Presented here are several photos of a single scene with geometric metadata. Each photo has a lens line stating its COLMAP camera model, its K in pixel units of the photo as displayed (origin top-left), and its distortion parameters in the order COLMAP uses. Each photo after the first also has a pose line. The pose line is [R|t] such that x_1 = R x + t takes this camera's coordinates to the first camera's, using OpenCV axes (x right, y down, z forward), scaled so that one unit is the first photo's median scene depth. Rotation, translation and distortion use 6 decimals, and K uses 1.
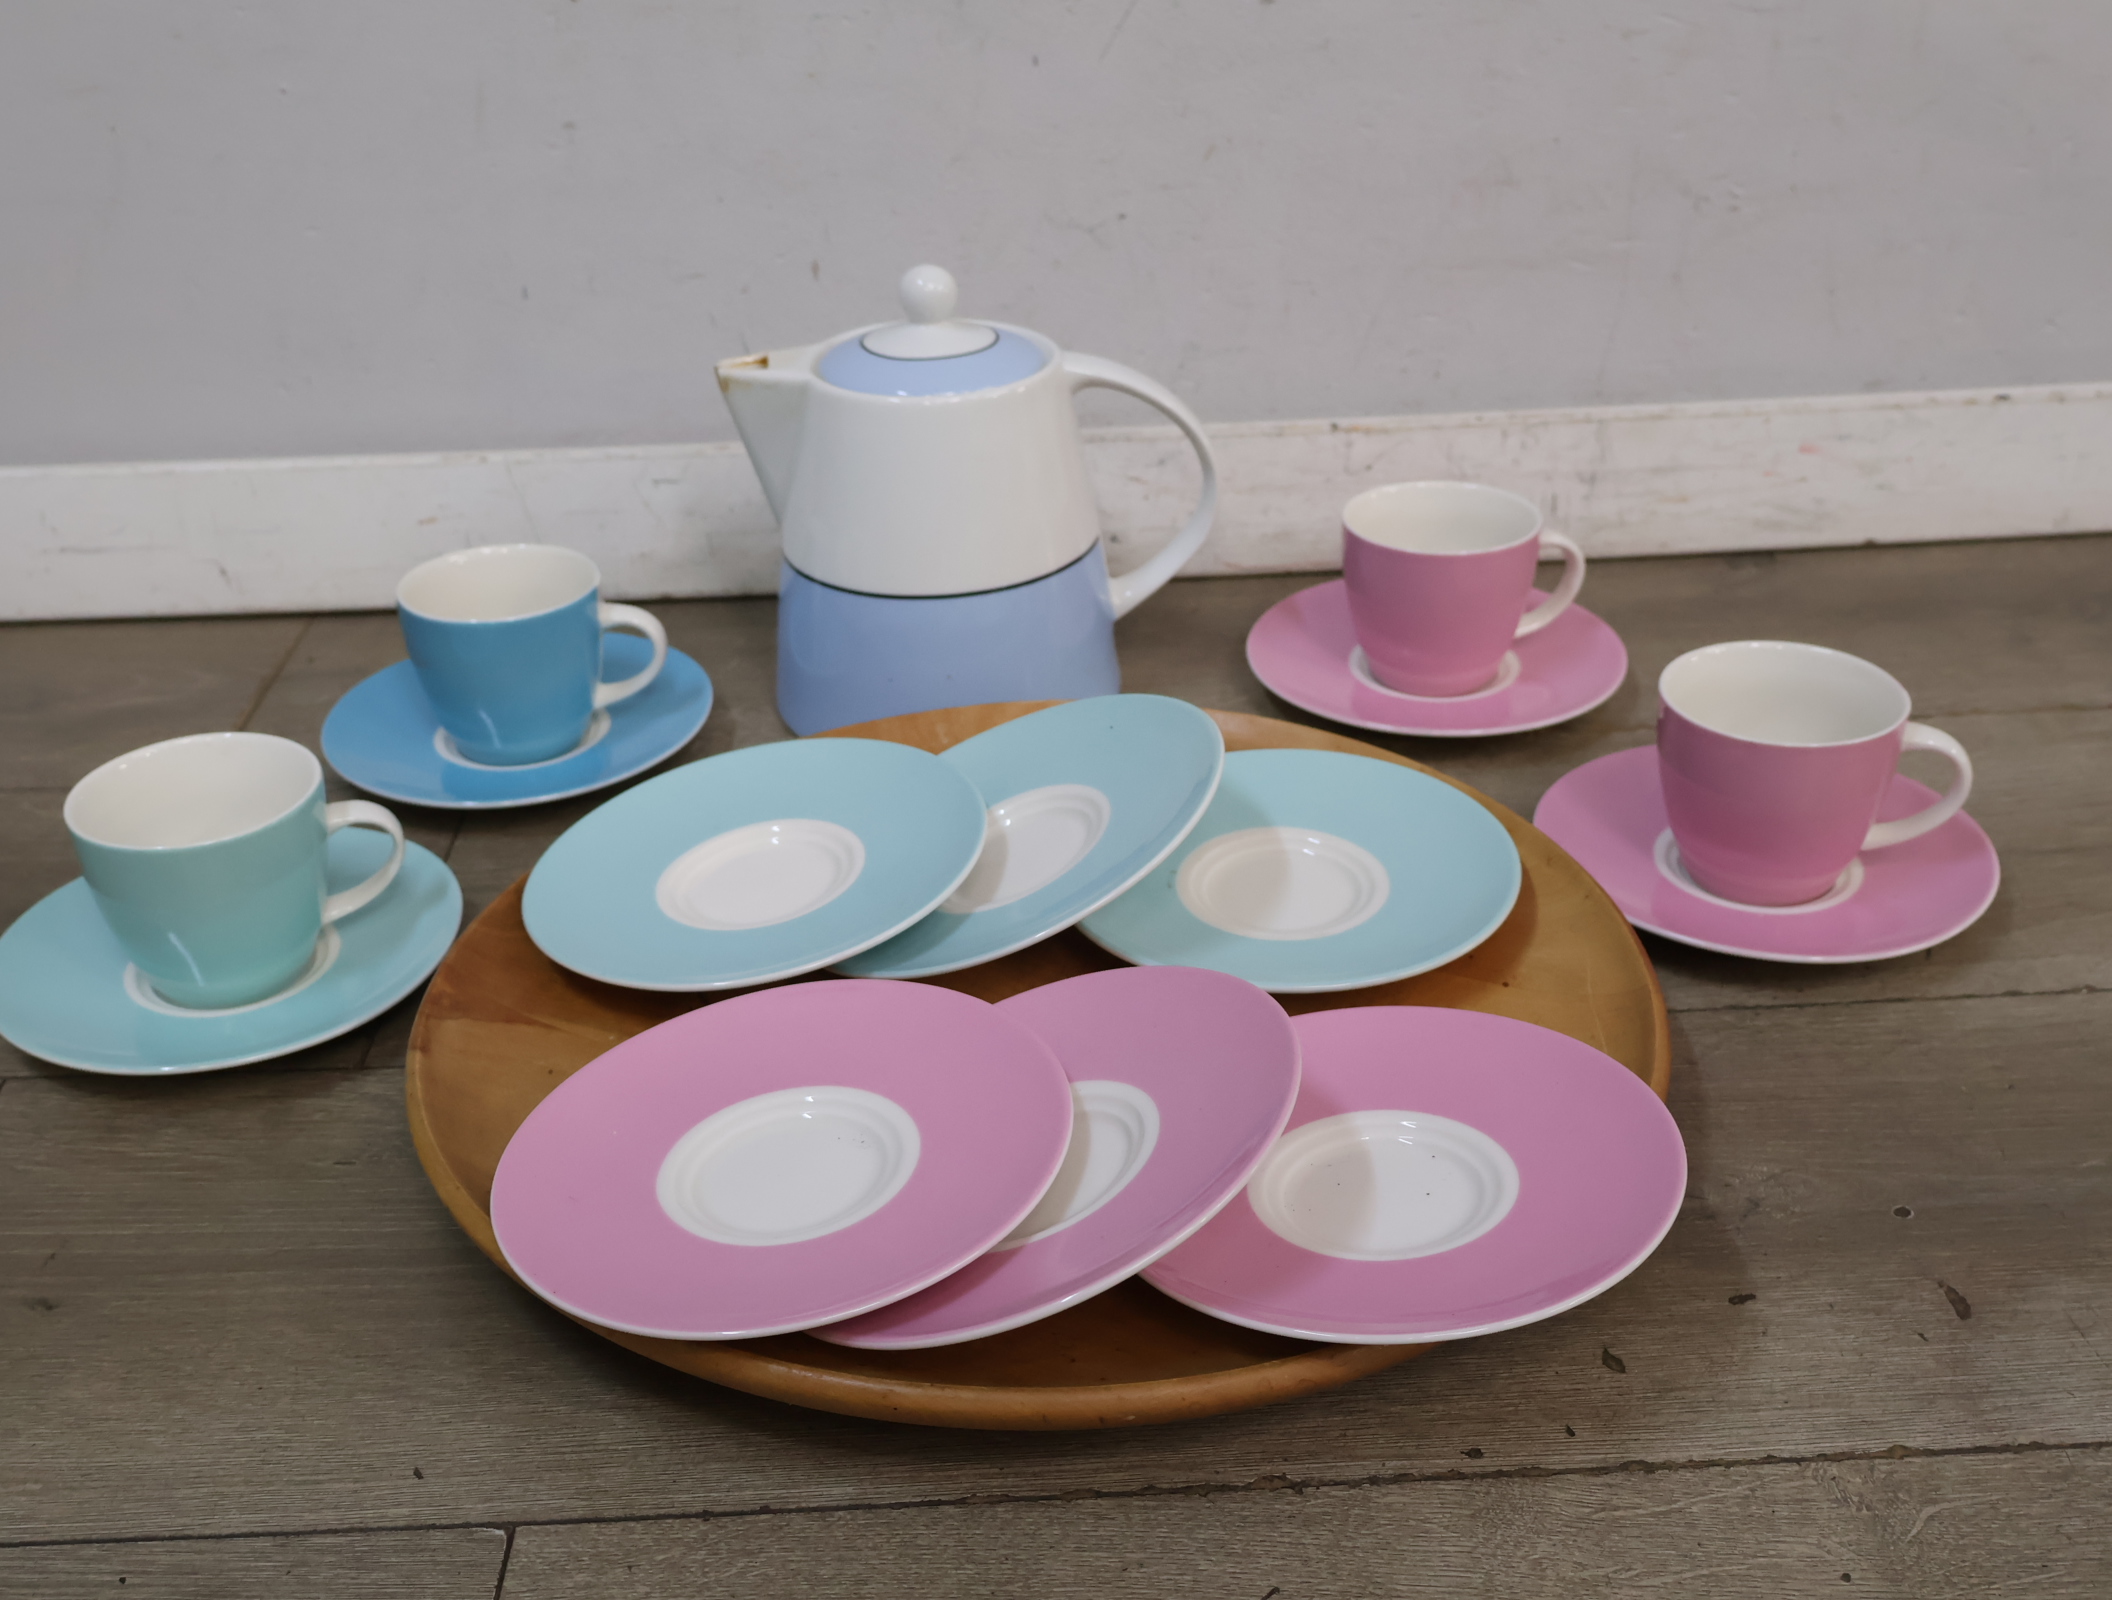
lens RADIAL K [[2312.6, 0, 1041.7], [0, 2312.6, 800.7], [0, 0, 1]] dist [0.014747, 0.016339]
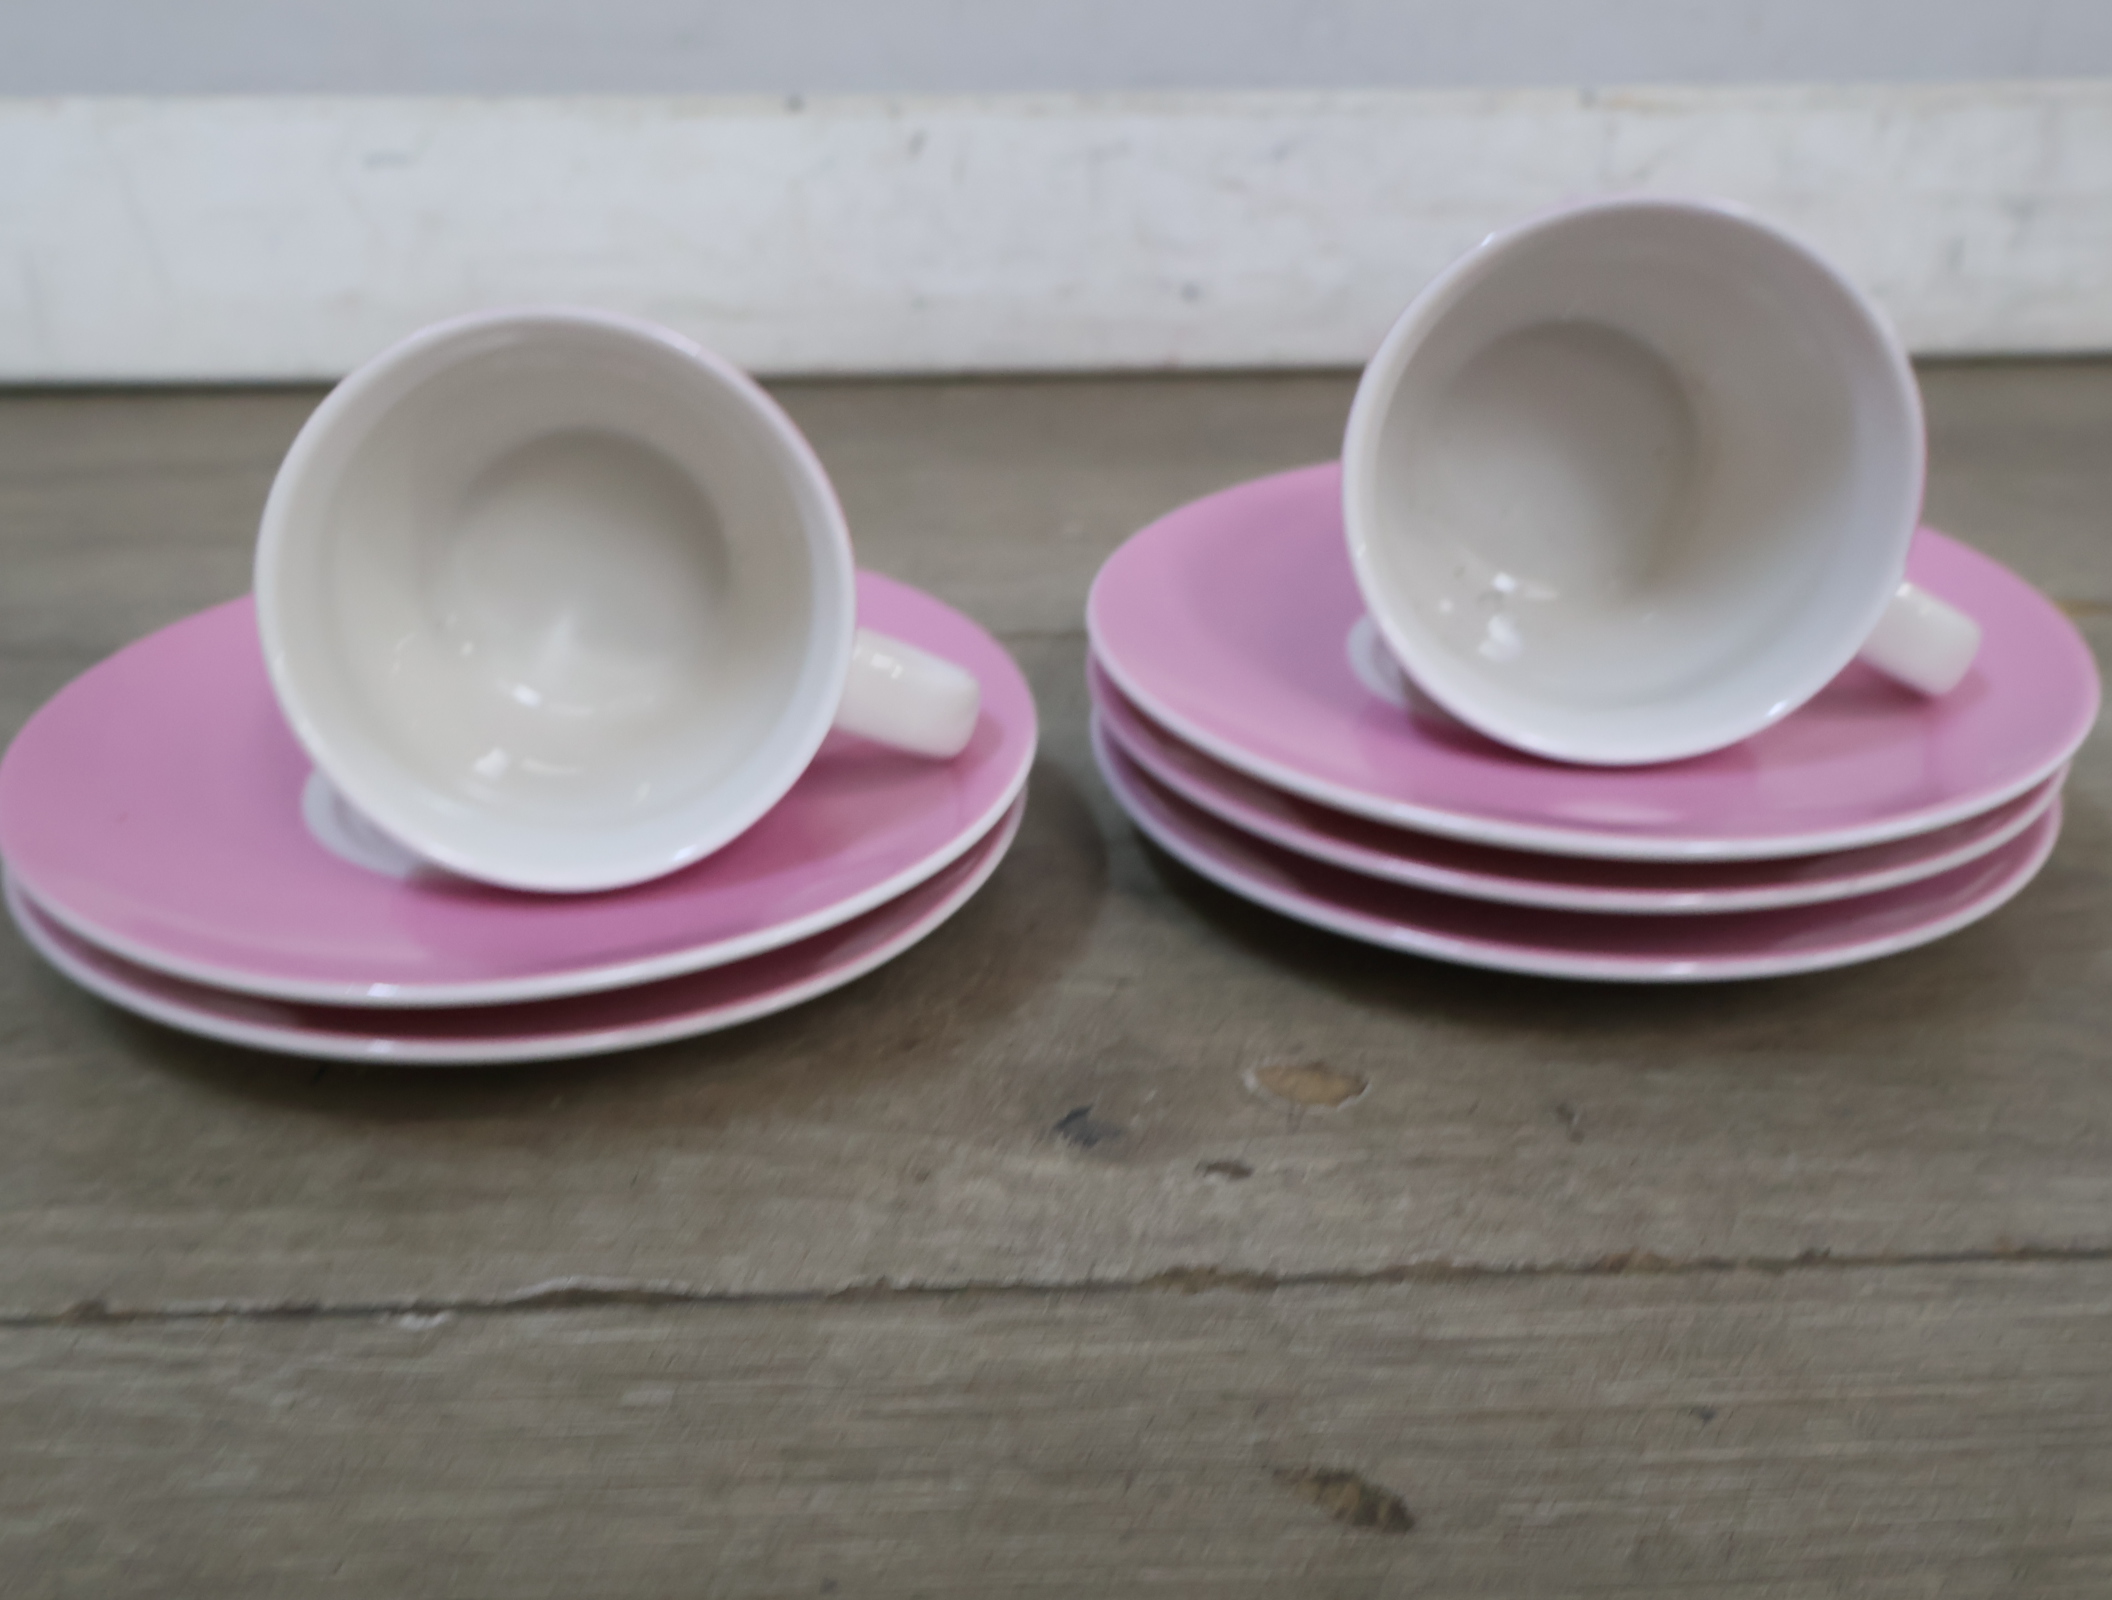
lens RADIAL K [[2288.8, 0, 1054.2], [0, 2288.8, 848.3], [0, 0, 1]] dist [0.018732, -0.004266]
pose [[0.998985, 0.018639, 0.041010, -0.042228], [-0.018810, 0.999816, 0.003781, 0.039471], [-0.040932, -0.004548, 0.999152, 0.809358]]
